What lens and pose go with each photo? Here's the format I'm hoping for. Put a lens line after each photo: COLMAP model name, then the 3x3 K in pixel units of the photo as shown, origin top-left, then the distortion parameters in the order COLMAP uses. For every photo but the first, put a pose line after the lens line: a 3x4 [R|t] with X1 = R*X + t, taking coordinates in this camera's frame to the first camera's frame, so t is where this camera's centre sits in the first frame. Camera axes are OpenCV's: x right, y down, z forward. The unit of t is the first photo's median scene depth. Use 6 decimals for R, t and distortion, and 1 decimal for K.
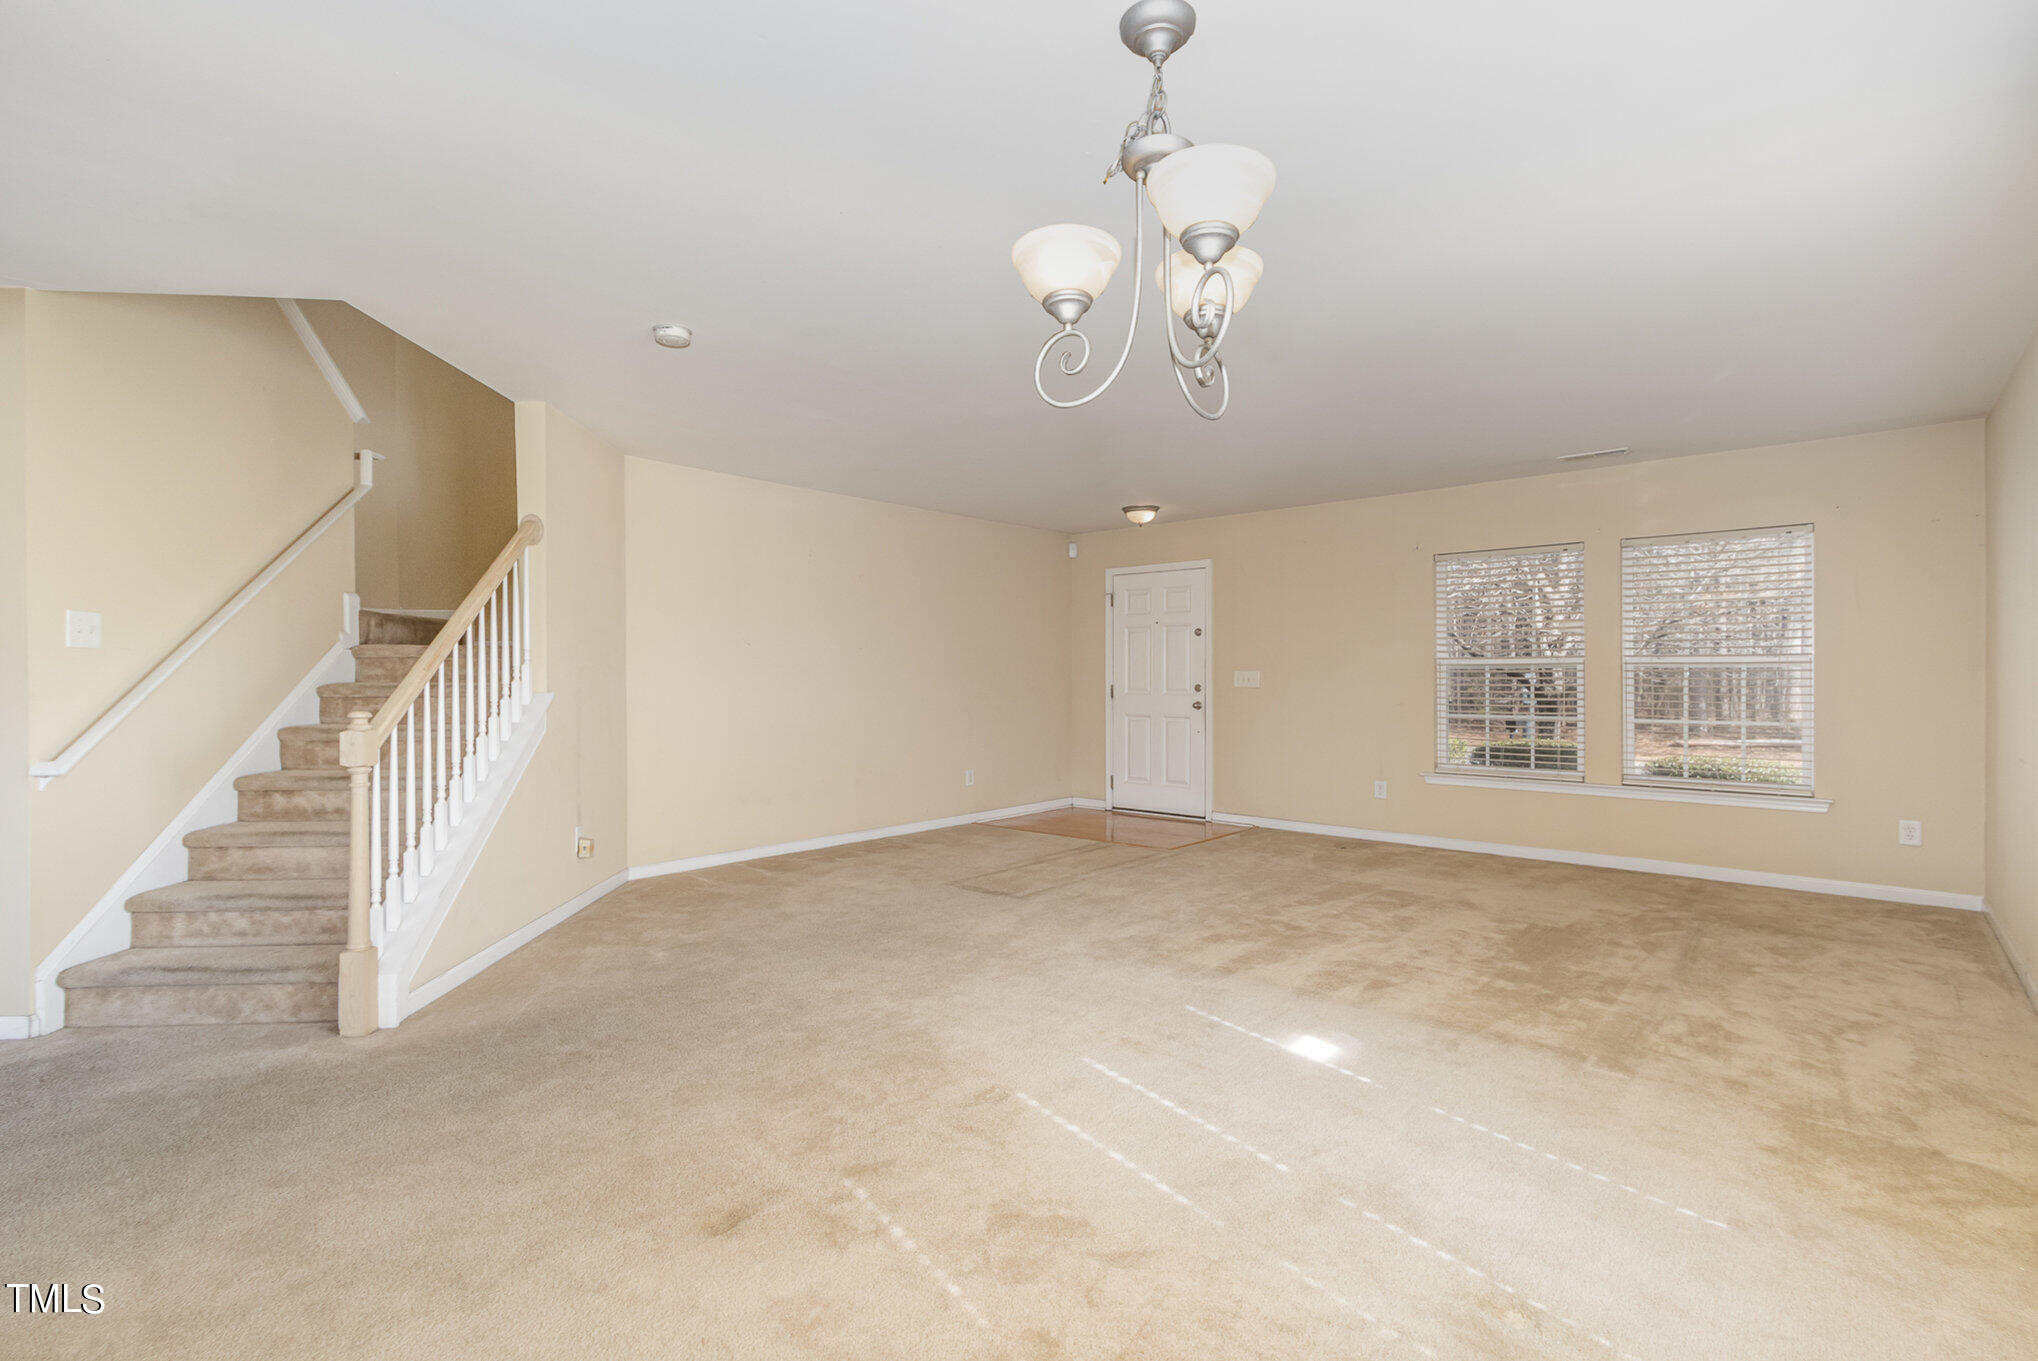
lens RADIAL K [[939.8, 0, 1027.8], [0, 939.8, 681.7], [0, 0, 1]] dist [0.001484, -0.002797]
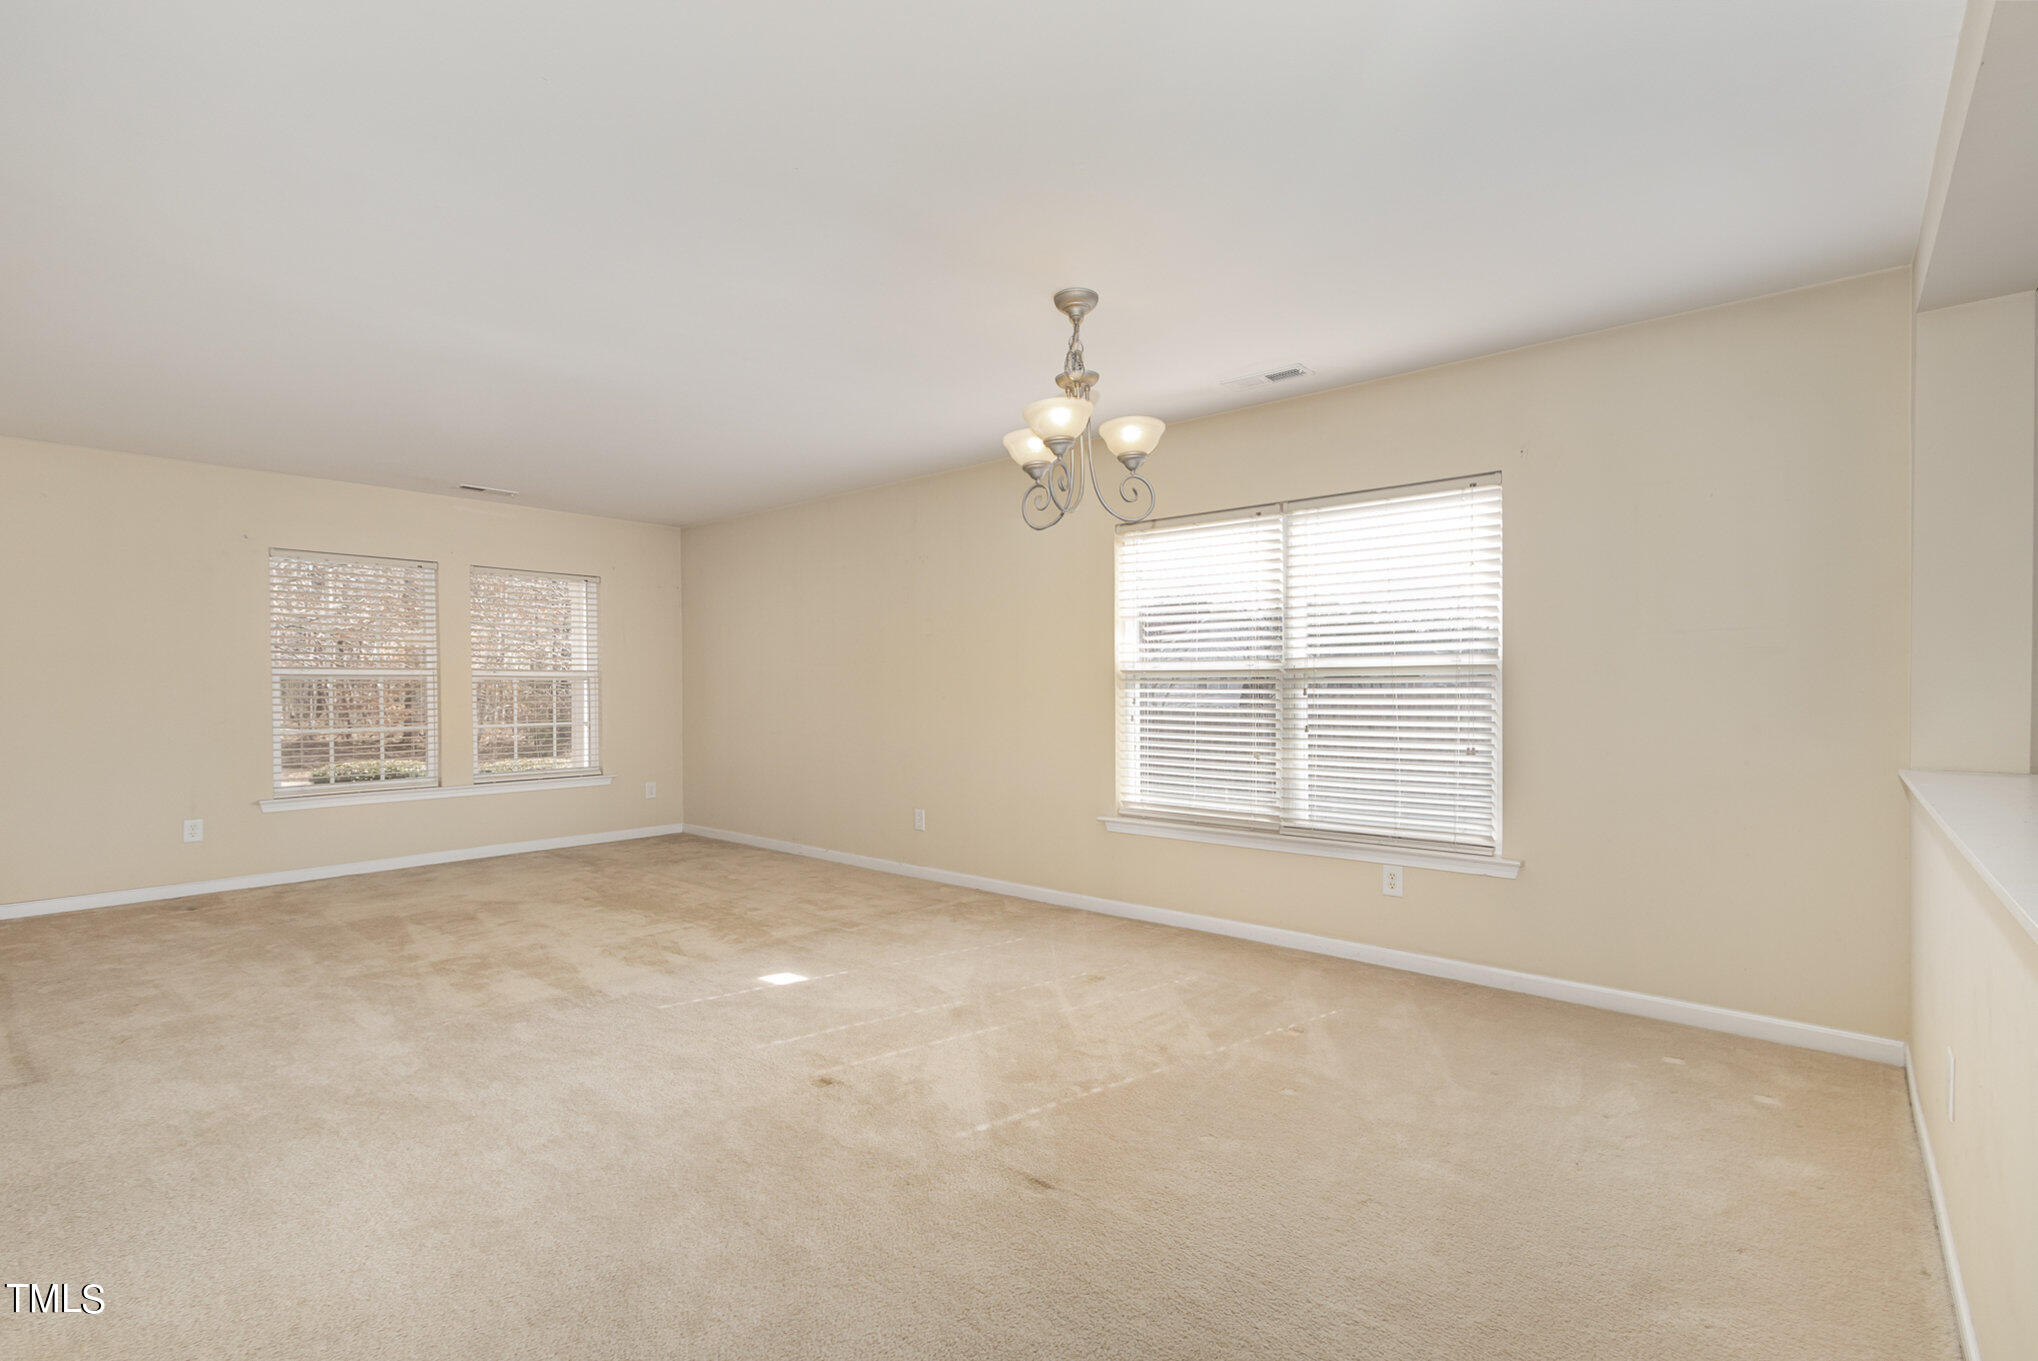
lens RADIAL K [[939.8, 0, 1027.8], [0, 939.8, 679.5], [0, 0, 1]] dist [0.001484, -0.002797]
pose [[-0.014142, 0.001817, 0.999898, -0.683820], [0.004546, 0.999988, -0.001753, -0.015109], [-0.999890, 0.004521, -0.014150, 0.460537]]
